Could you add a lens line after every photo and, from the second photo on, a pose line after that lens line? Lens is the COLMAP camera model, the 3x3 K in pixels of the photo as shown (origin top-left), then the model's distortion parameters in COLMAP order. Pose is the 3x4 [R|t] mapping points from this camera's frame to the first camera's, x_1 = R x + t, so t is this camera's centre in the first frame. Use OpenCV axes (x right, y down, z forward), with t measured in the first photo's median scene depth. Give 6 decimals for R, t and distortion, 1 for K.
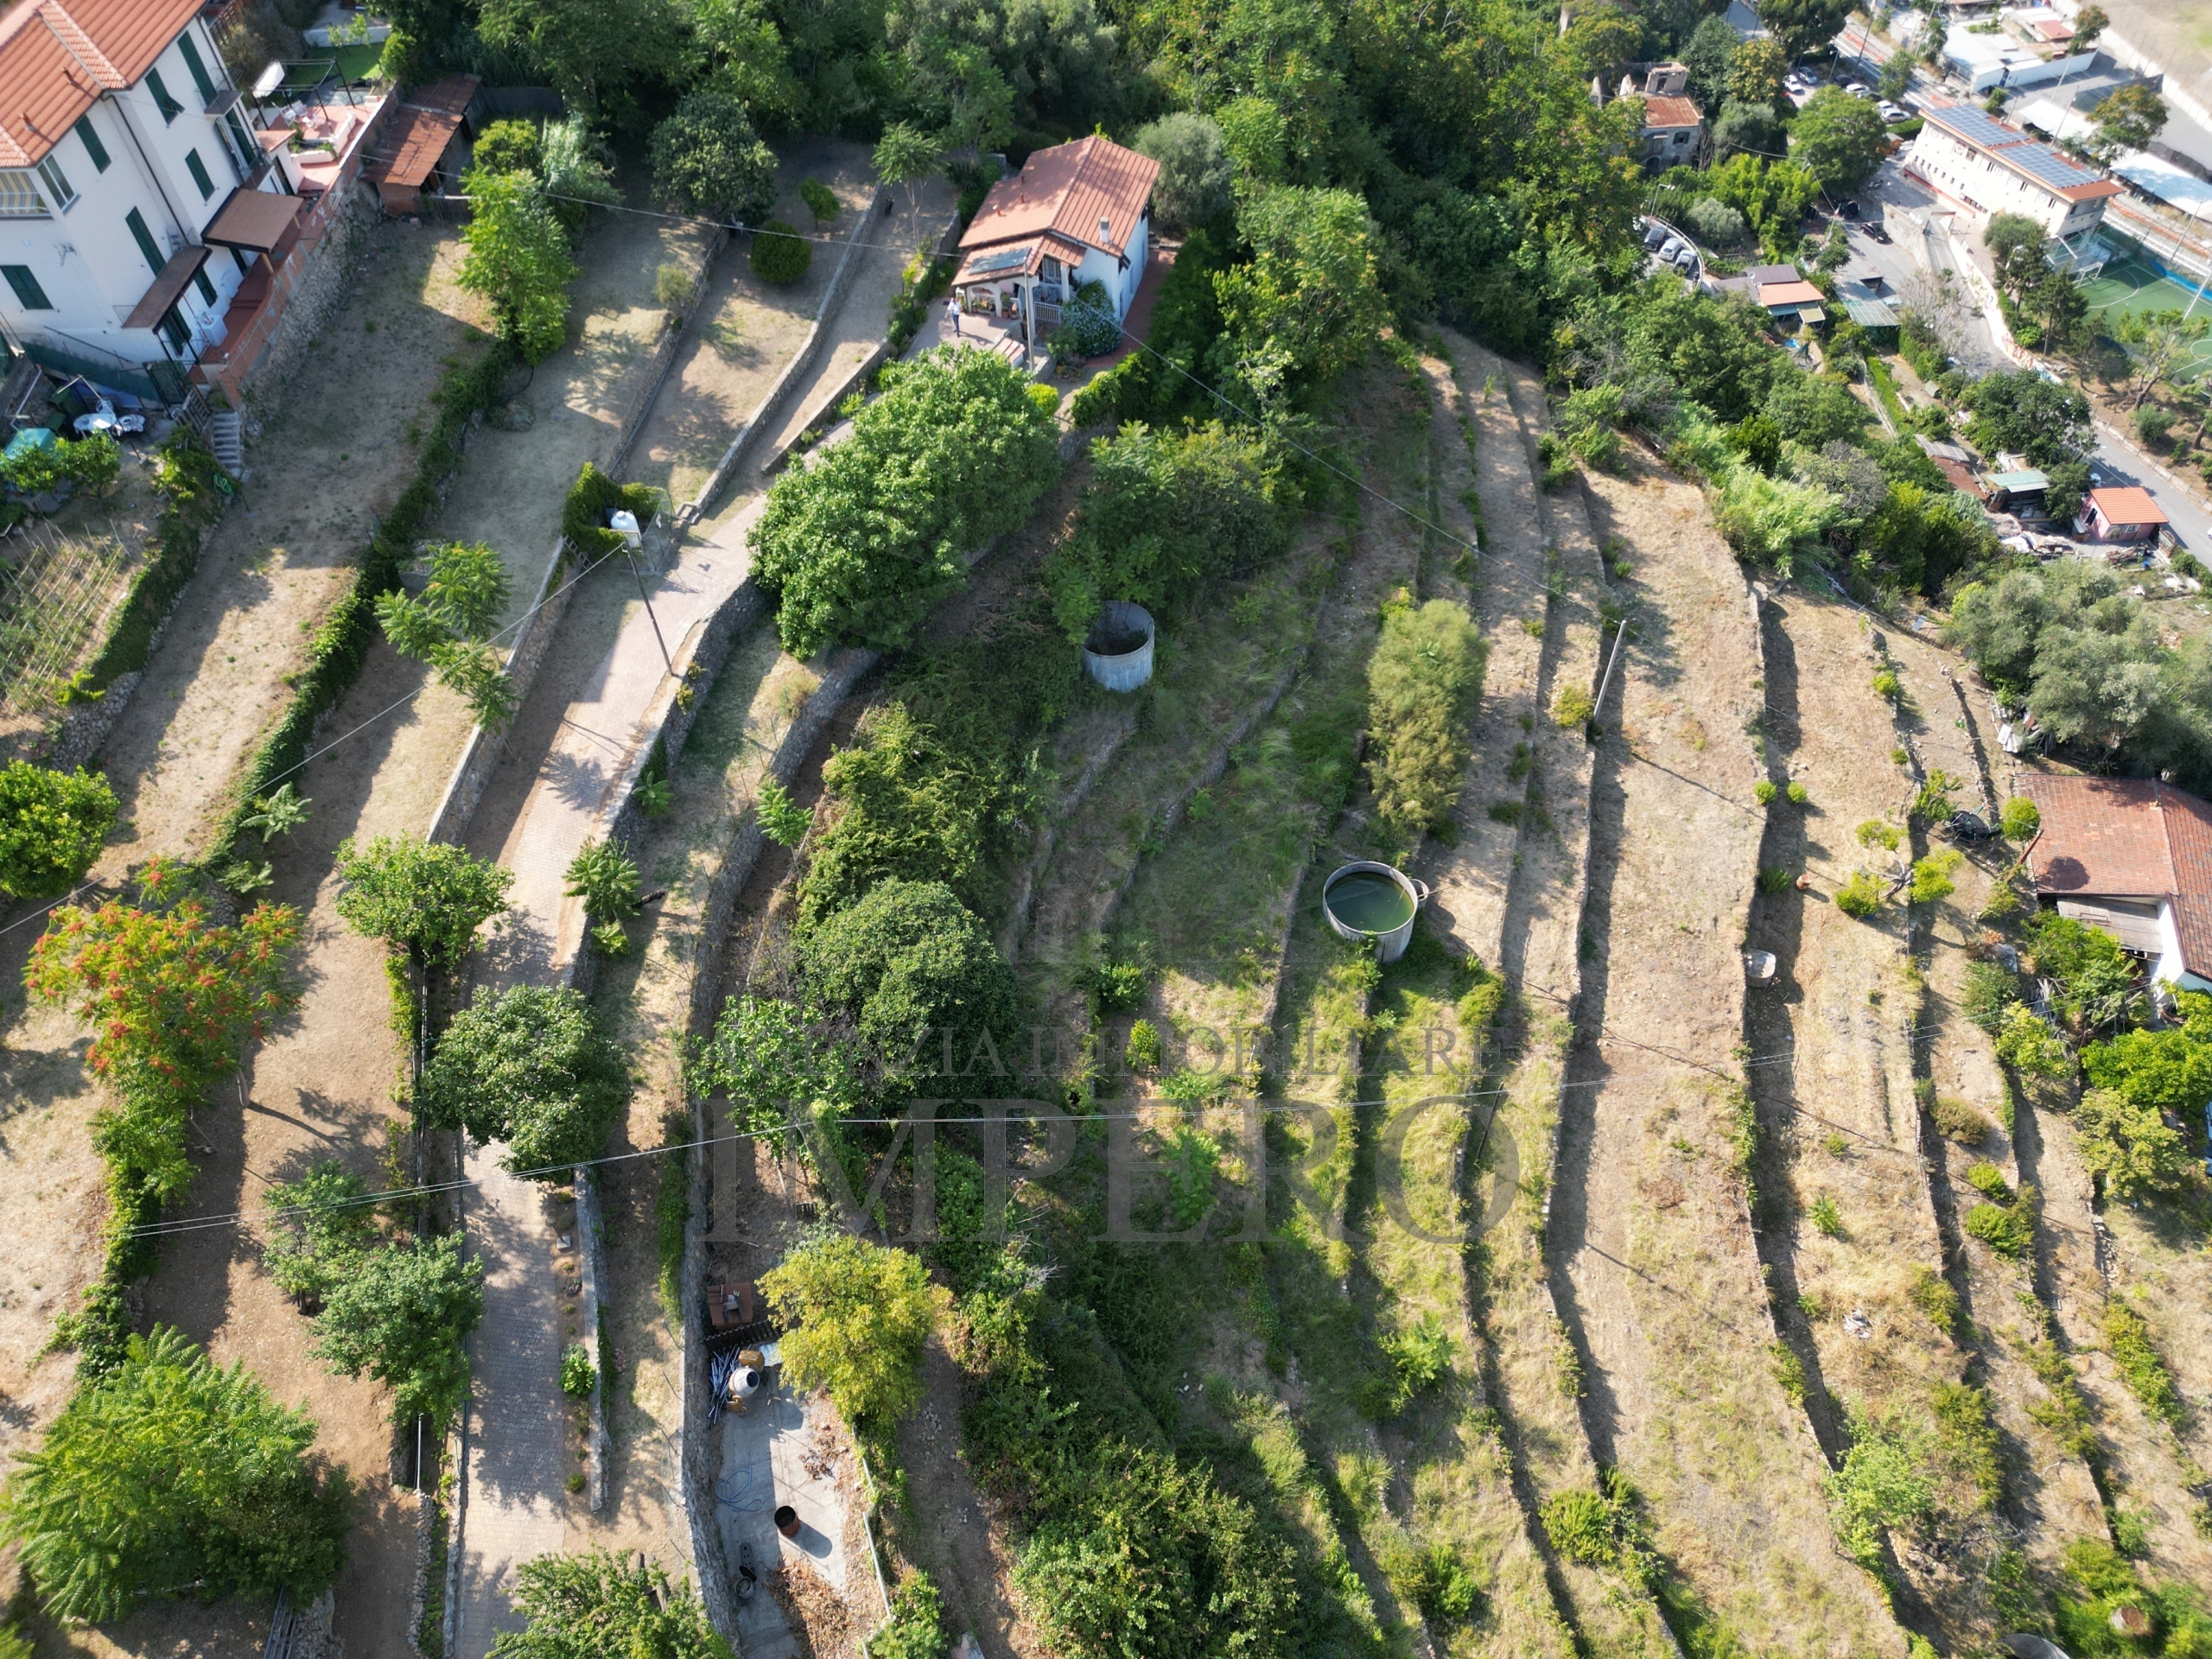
lens RADIAL K [[1554.1, 0, 1119.8], [0, 1554.1, 834.6], [0, 0, 1]] dist [0.065604, -0.053506]
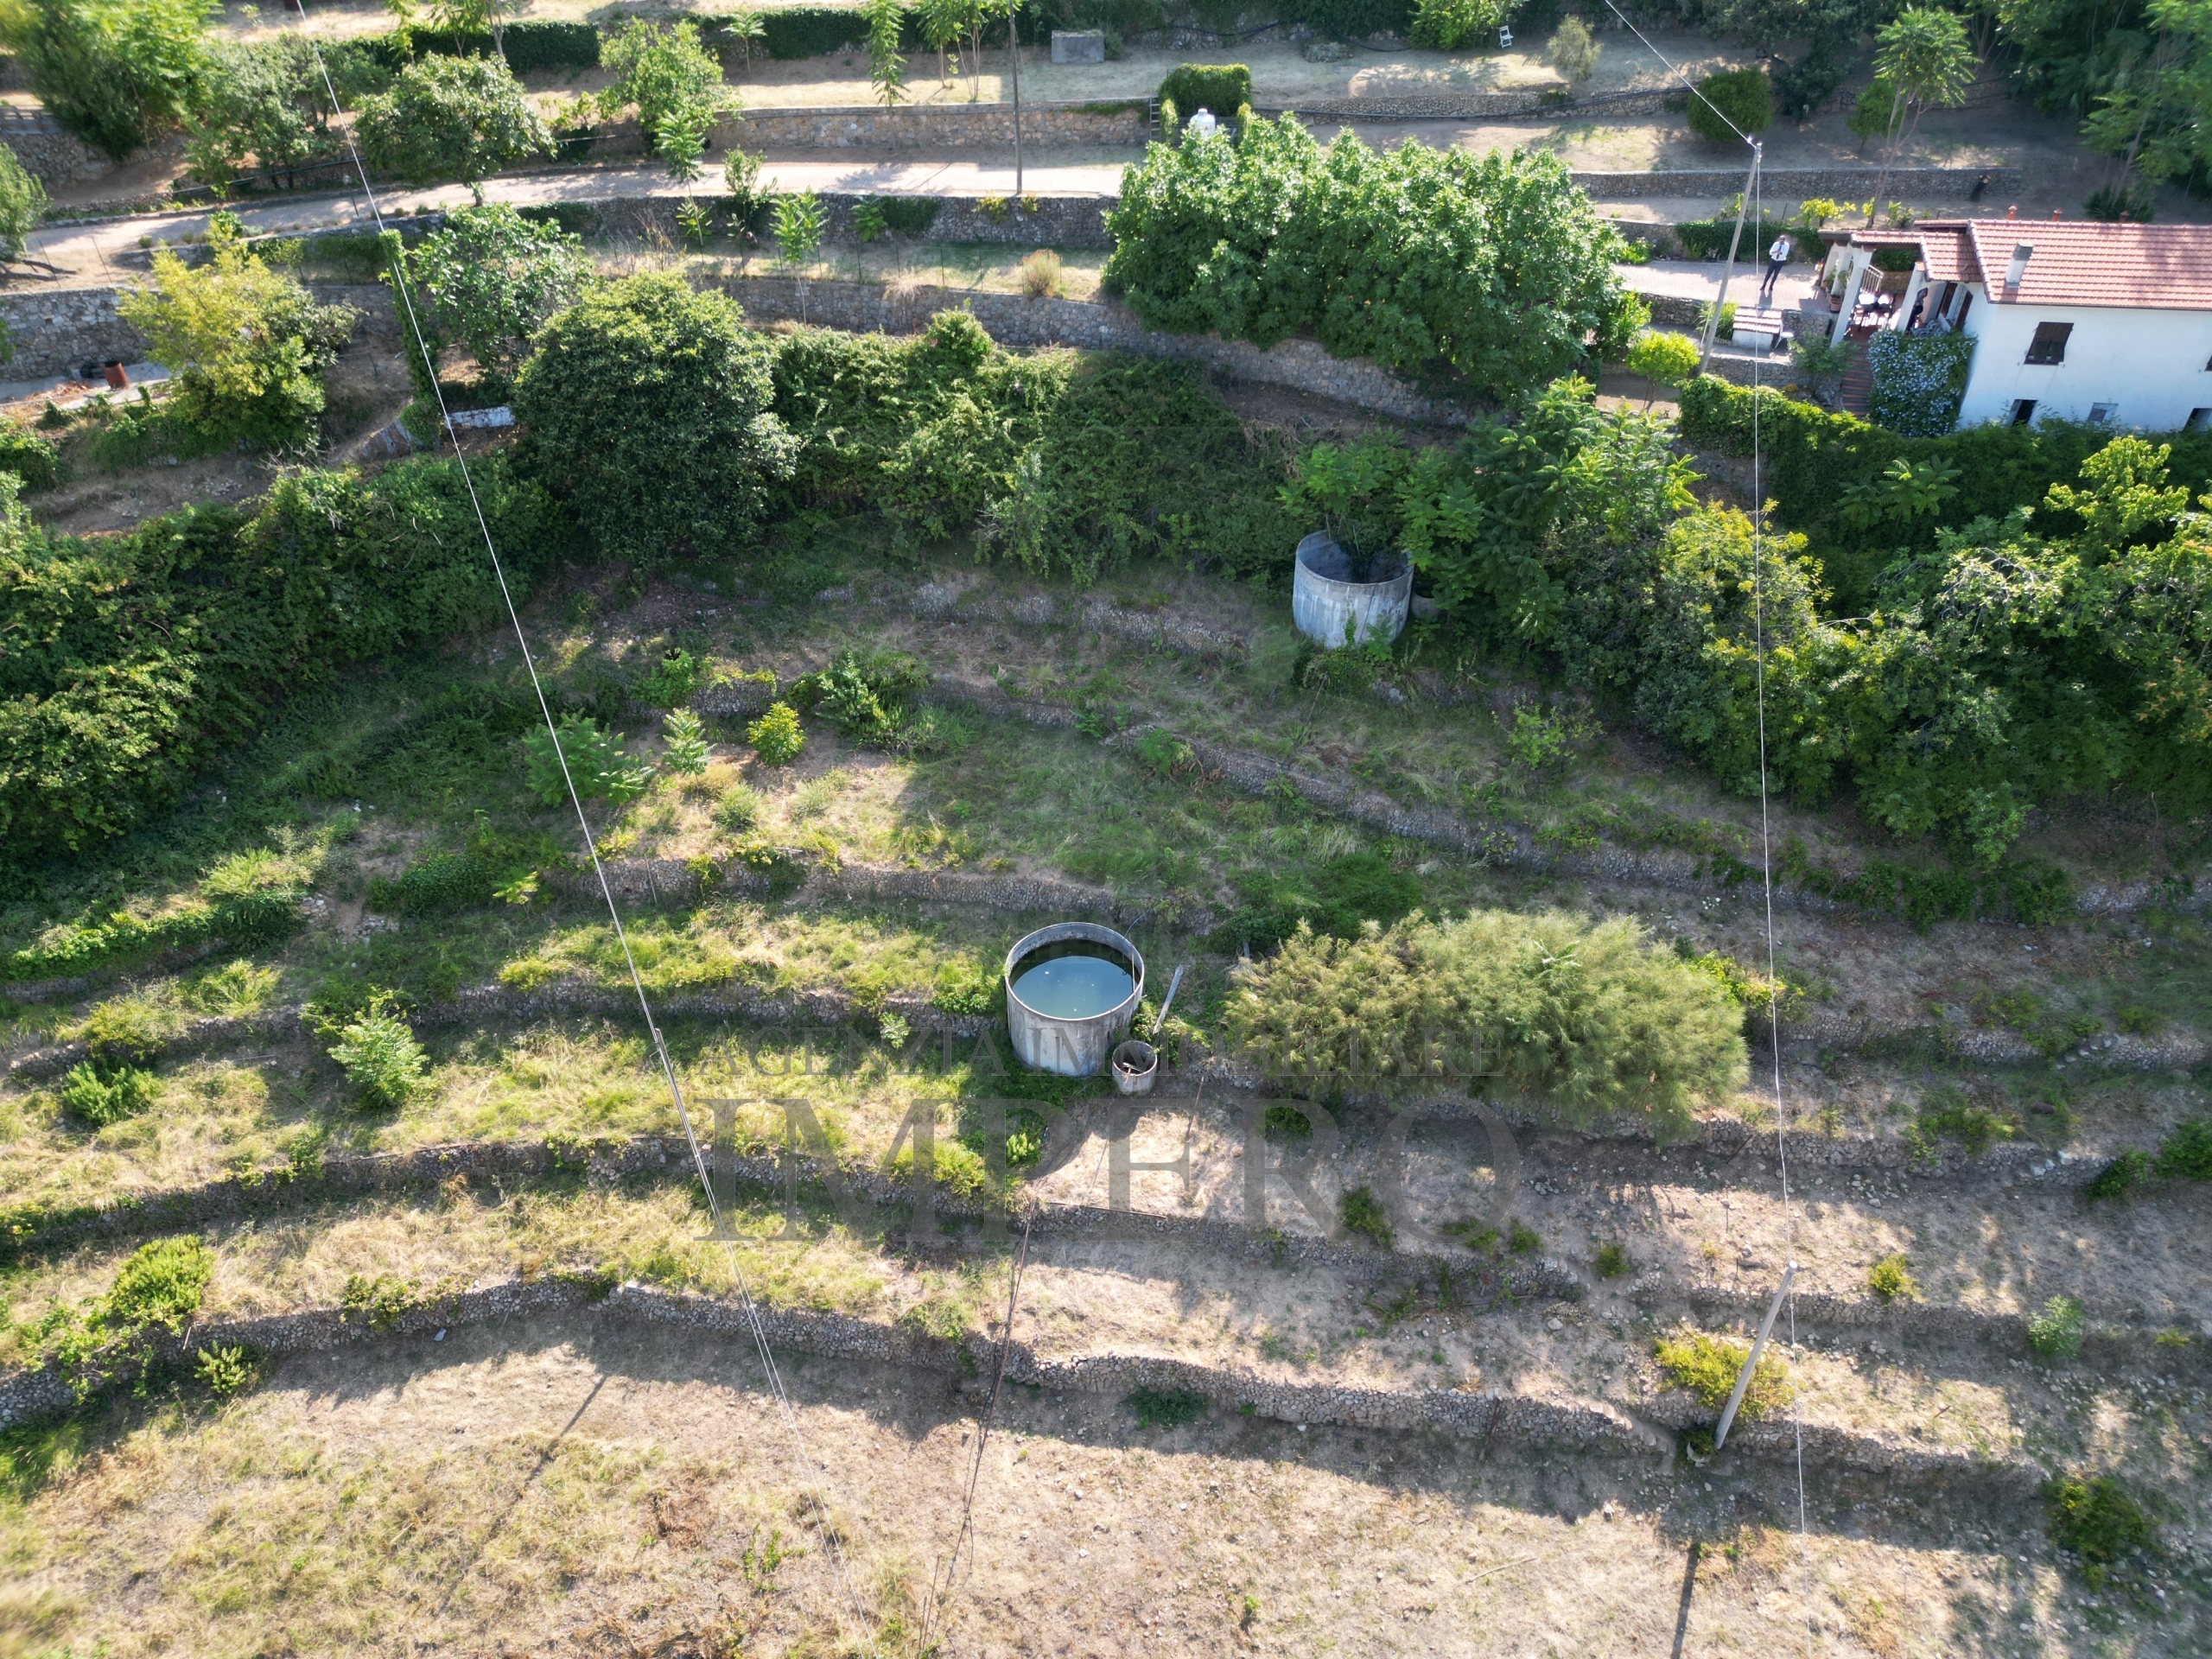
lens RADIAL K [[1554.1, 0, 1119.8], [0, 1554.1, 834.6], [0, 0, 1]] dist [0.065604, -0.053506]
pose [[0.105767, 0.646165, -0.755834, 0.562719], [-0.754759, 0.547043, 0.362052, -0.221280], [0.647419, 0.532179, 0.545558, 0.554284]]
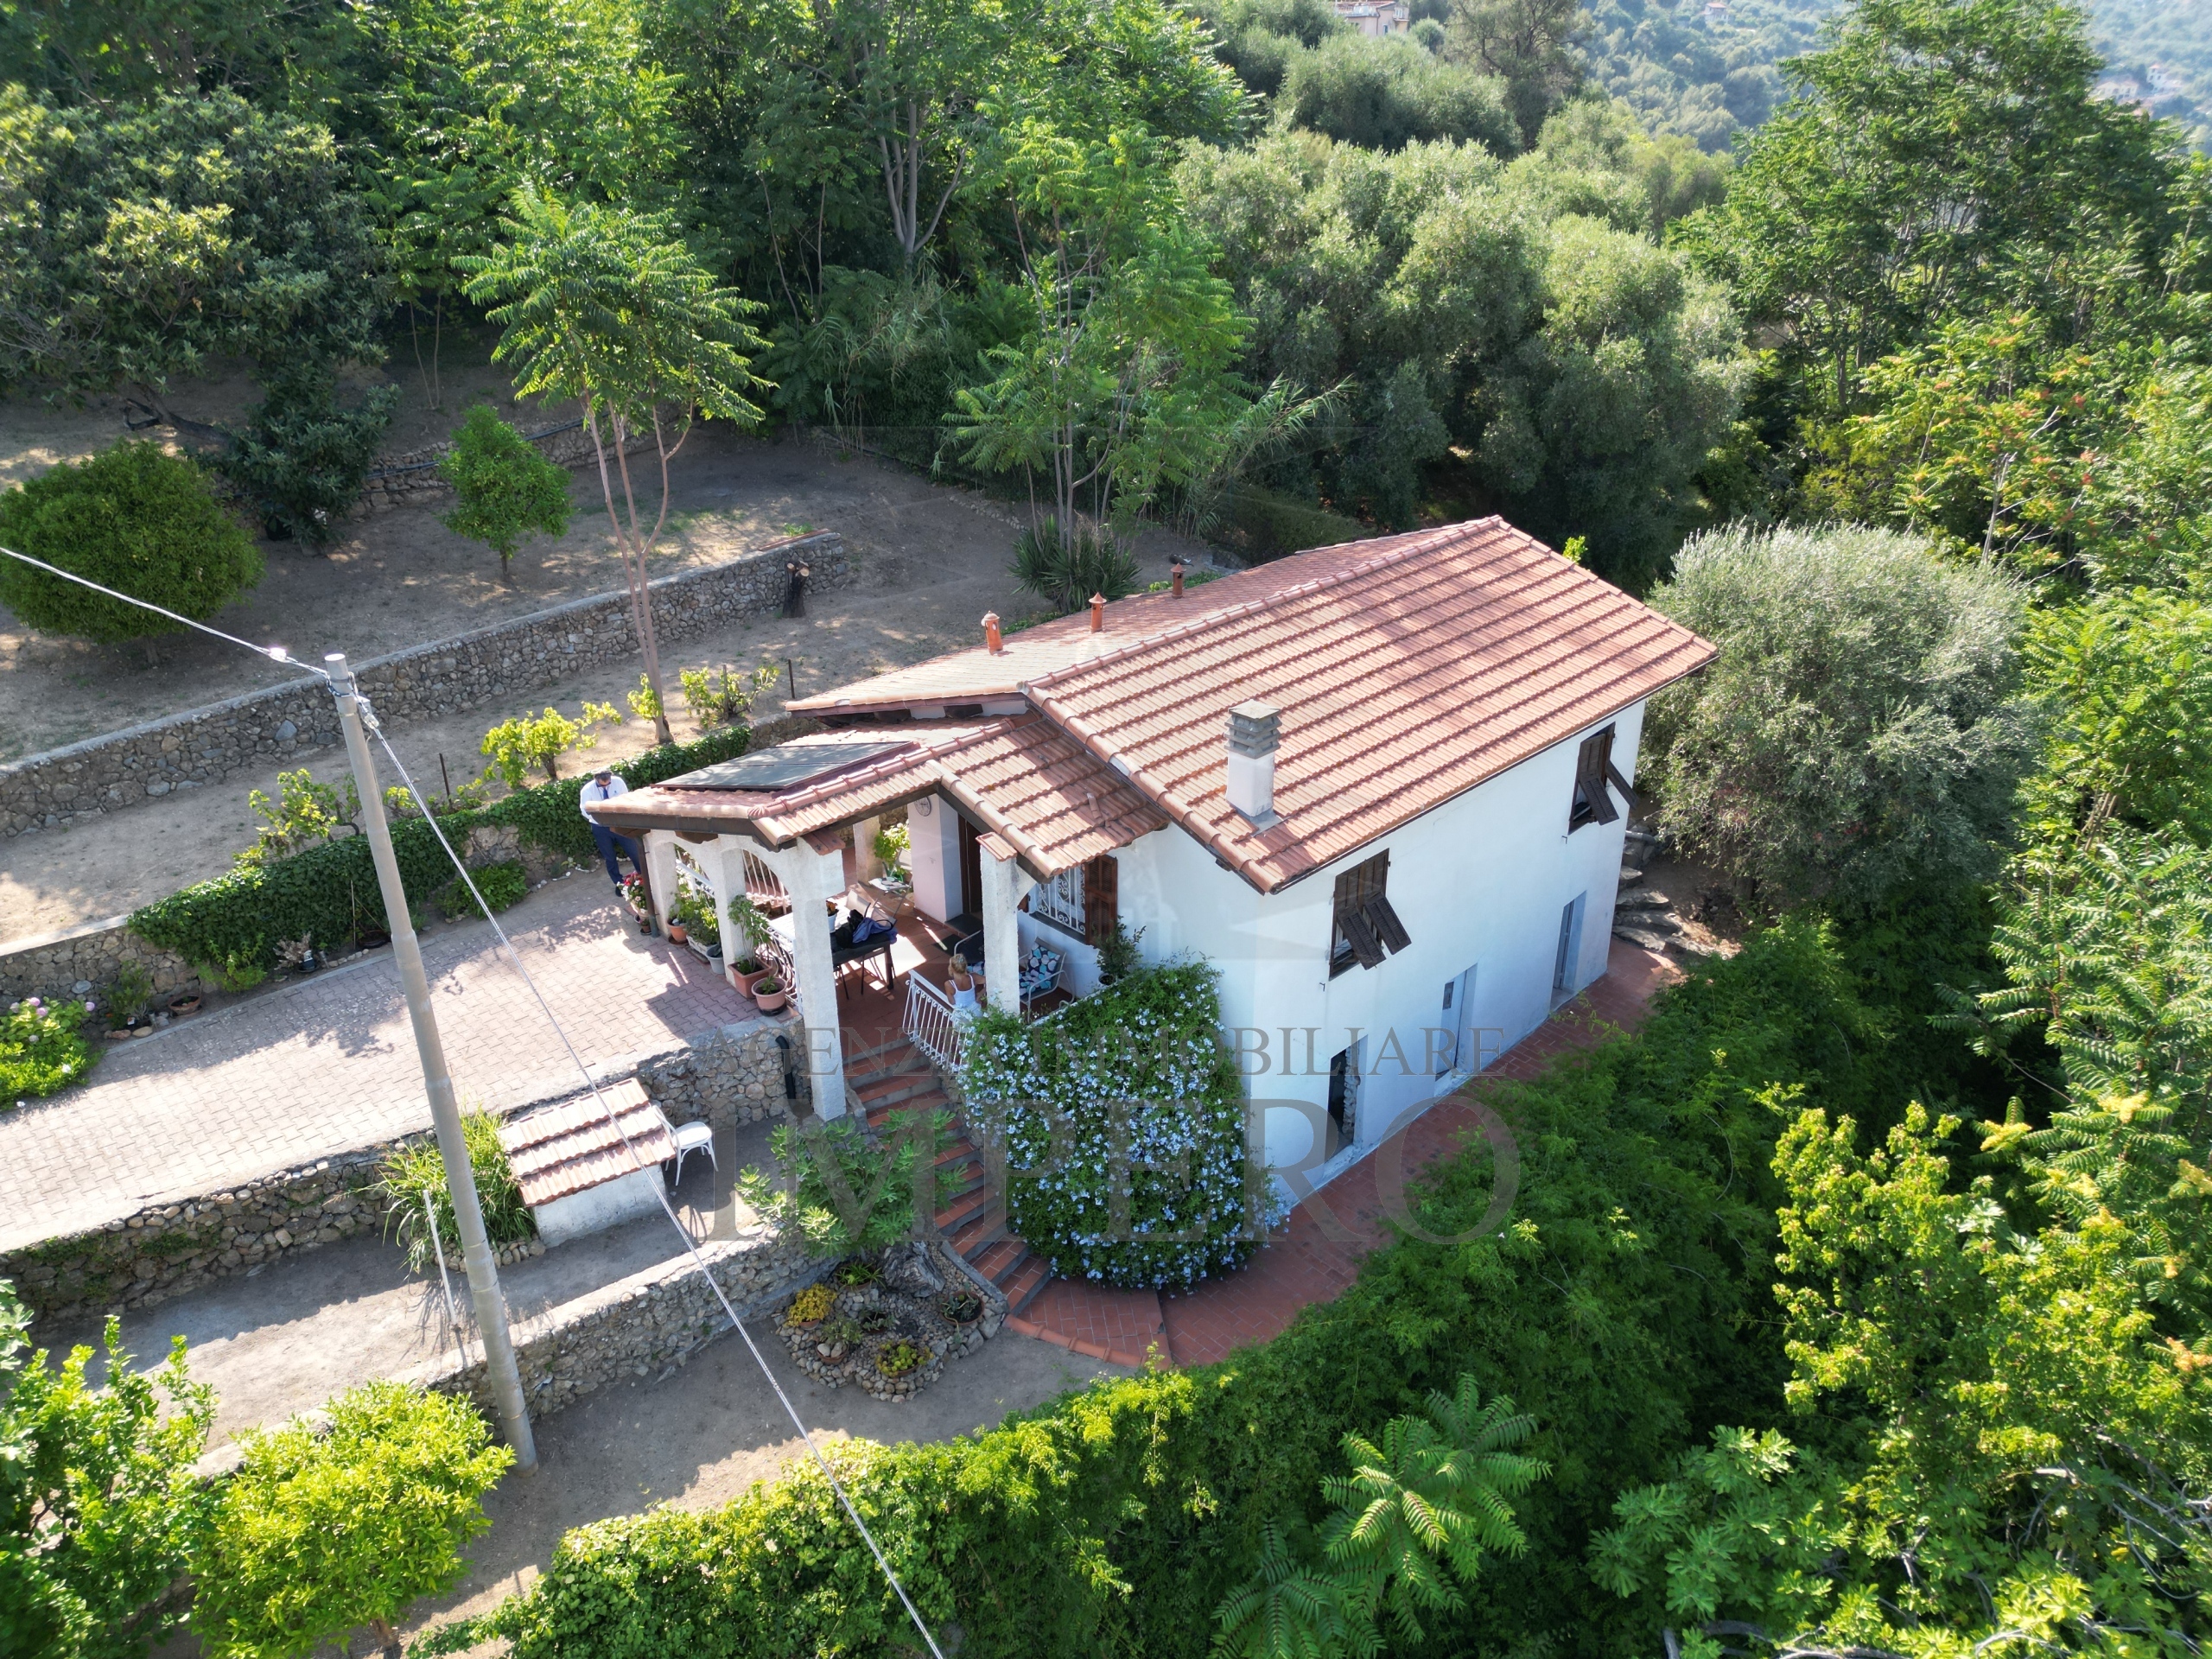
lens RADIAL K [[1554.7, 0, 1106.0], [0, 1554.7, 829.5], [0, 0, 1]] dist [0.028072, -0.000019]
pose [[0.852400, 0.248195, -0.460232, 0.070476], [-0.407440, 0.866928, -0.287104, -0.309158], [0.327730, 0.432245, 0.840094, 0.823077]]
